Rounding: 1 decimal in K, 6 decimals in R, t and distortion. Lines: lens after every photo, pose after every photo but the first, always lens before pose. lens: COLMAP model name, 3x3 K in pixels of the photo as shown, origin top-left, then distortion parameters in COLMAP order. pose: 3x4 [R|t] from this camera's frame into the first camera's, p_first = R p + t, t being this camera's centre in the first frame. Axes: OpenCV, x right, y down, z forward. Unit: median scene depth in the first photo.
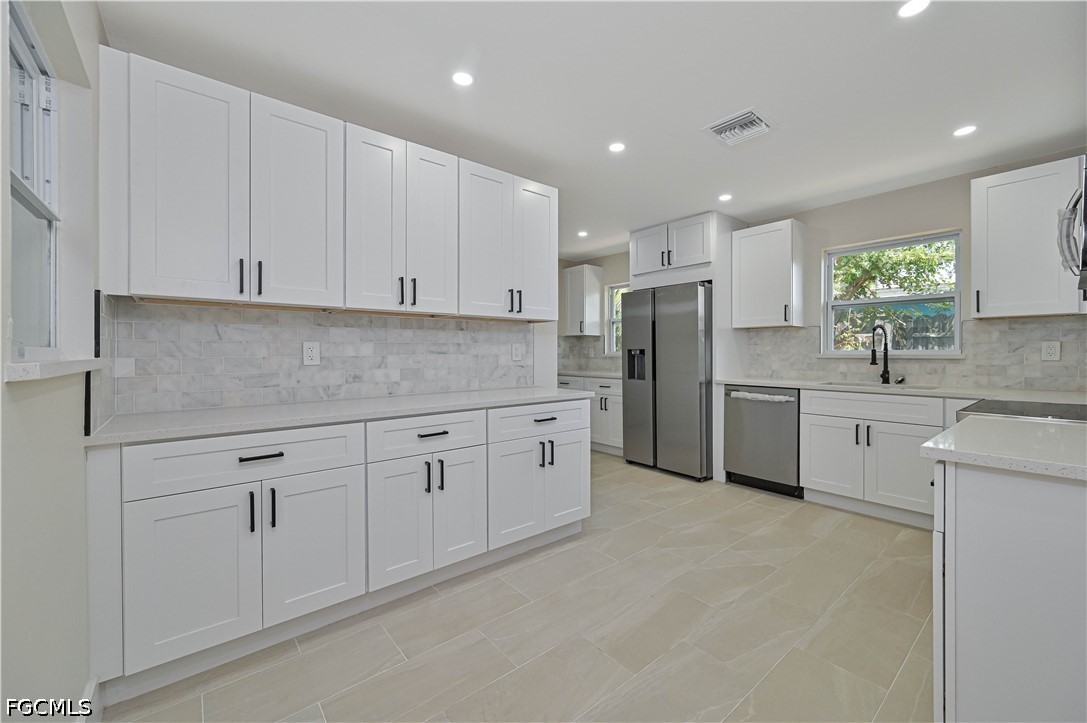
lens RADIAL K [[437.1, 0, 547.1], [0, 437.1, 354.3], [0, 0, 1]] dist [-0.002347, 0.000477]
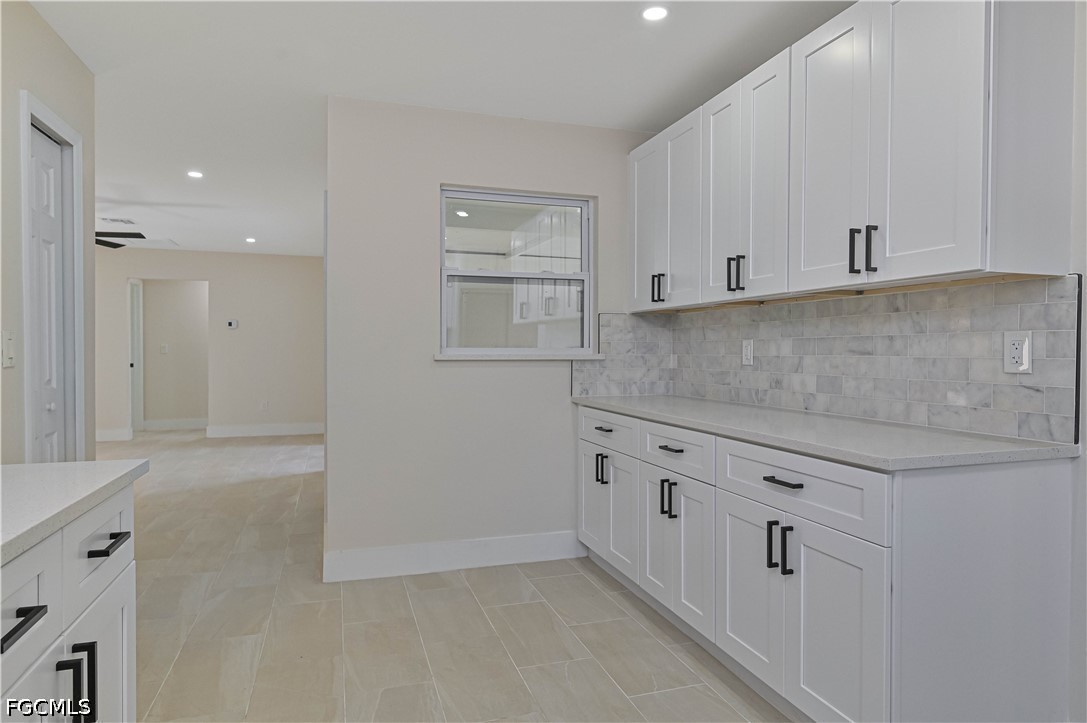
lens RADIAL K [[664.3, 0, 548.3], [0, 664.3, 352.9], [0, 0, 1]] dist [0.007777, -0.000079]
pose [[-0.372186, 0.006616, -0.928135, 0.667841], [-0.004766, 0.999948, 0.009039, -0.008189], [0.928146, 0.007788, -0.372135, 0.825951]]
